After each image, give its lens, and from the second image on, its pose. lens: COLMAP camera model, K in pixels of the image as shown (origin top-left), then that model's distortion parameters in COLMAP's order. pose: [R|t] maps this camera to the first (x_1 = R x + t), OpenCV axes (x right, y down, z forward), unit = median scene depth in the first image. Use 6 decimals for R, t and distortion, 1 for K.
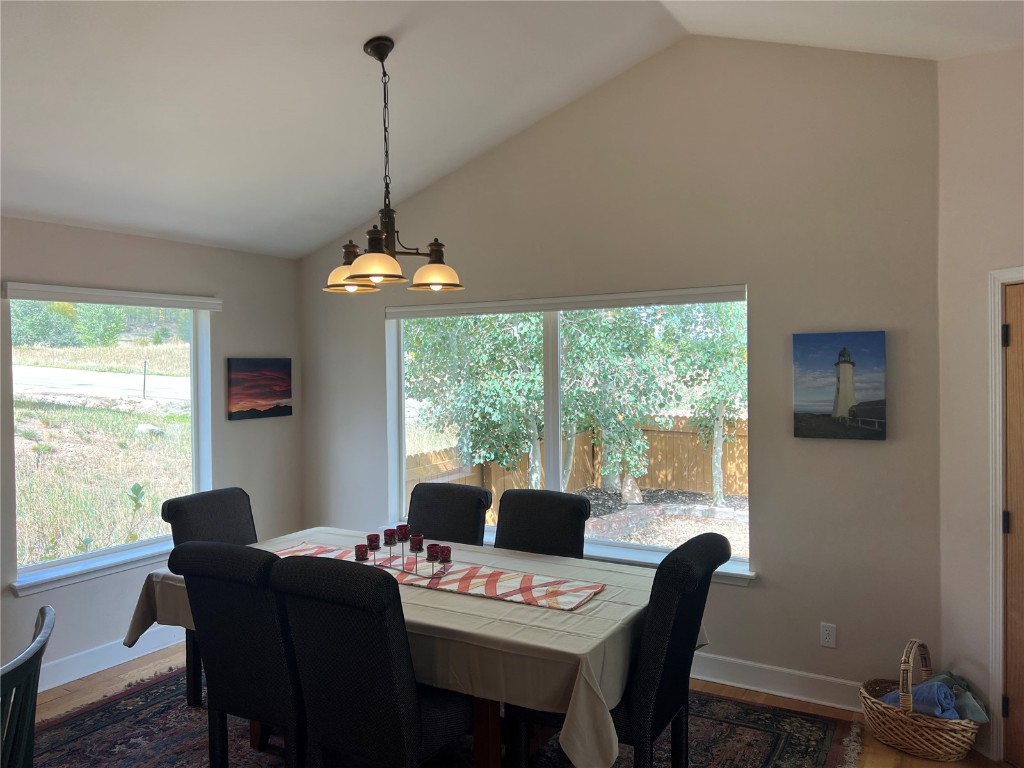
lens RADIAL K [[767.8, 0, 507.0], [0, 767.8, 382.2], [0, 0, 1]] dist [0.075905, -0.097916]
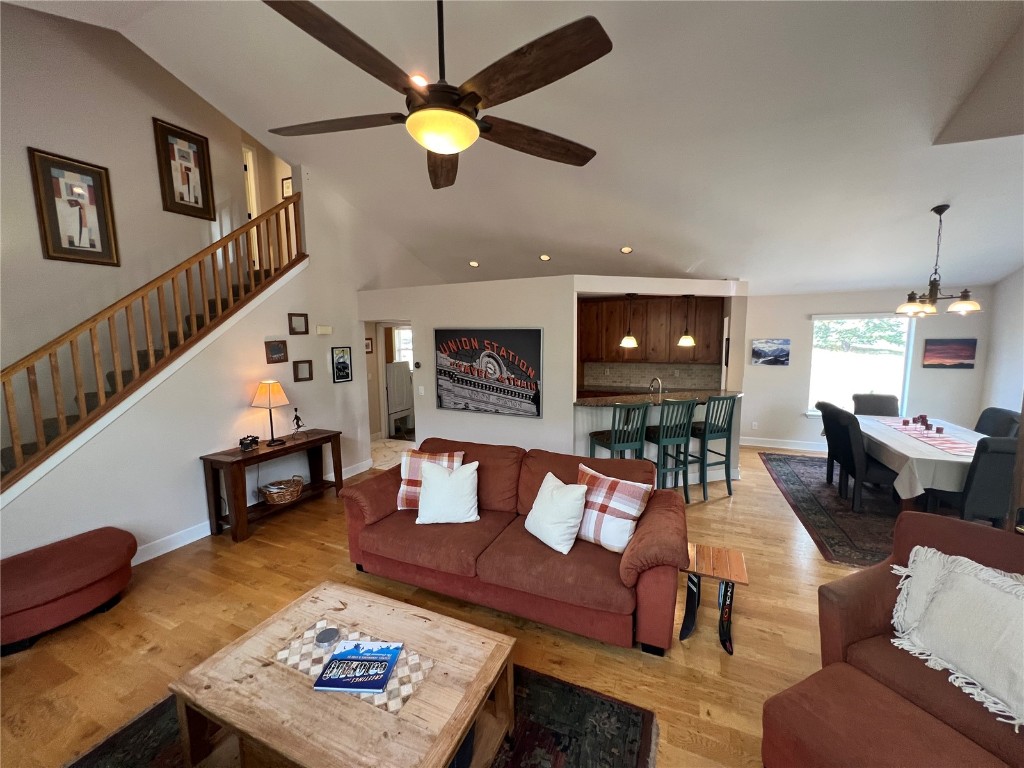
lens RADIAL K [[410.5, 0, 512.0], [0, 410.5, 384.0], [0, 0, 1]] dist [0.000317, 0.000283]
pose [[0.119081, 0.121026, -0.985481, 0.830953], [-0.010441, 0.992641, 0.120644, -0.042859], [0.992830, -0.004077, 0.119468, -0.361485]]
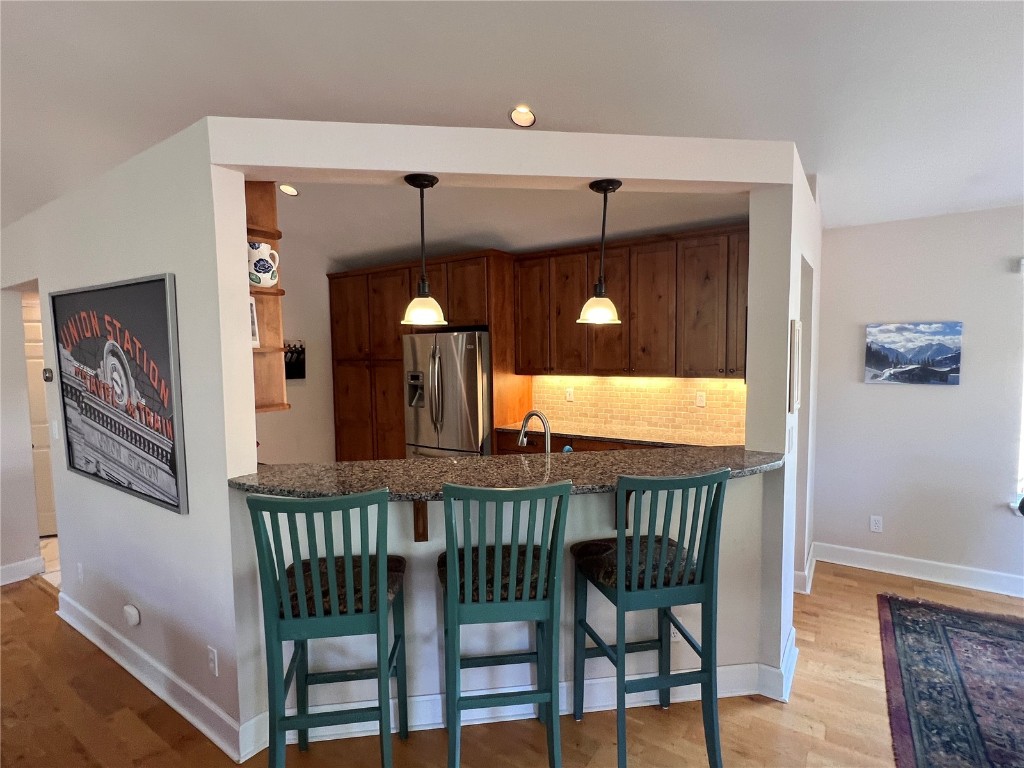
lens RADIAL K [[514.8, 0, 506.1], [0, 514.8, 384.1], [0, 0, 1]] dist [0.001712, -0.000253]
pose [[-0.060081, 0.073779, -0.995463, 0.224499], [-0.006005, 0.997220, 0.074272, 0.010714], [0.998175, 0.010440, -0.059470, 0.239843]]
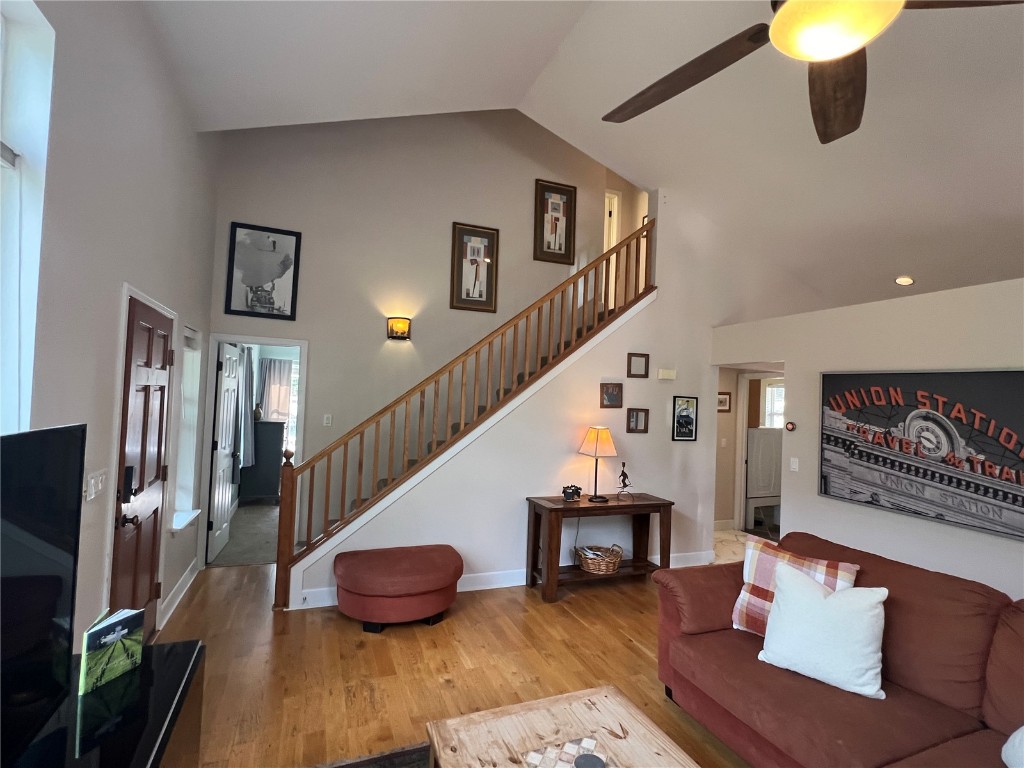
lens RADIAL K [[497.6, 0, 508.9], [0, 497.6, 384.9], [0, 0, 1]] dist [-0.001417, 0.000539]
pose [[-0.602293, -0.039672, -0.797289, 0.737766], [-0.053333, 0.998533, -0.009396, 0.011676], [0.796491, 0.036863, -0.603525, -0.341290]]
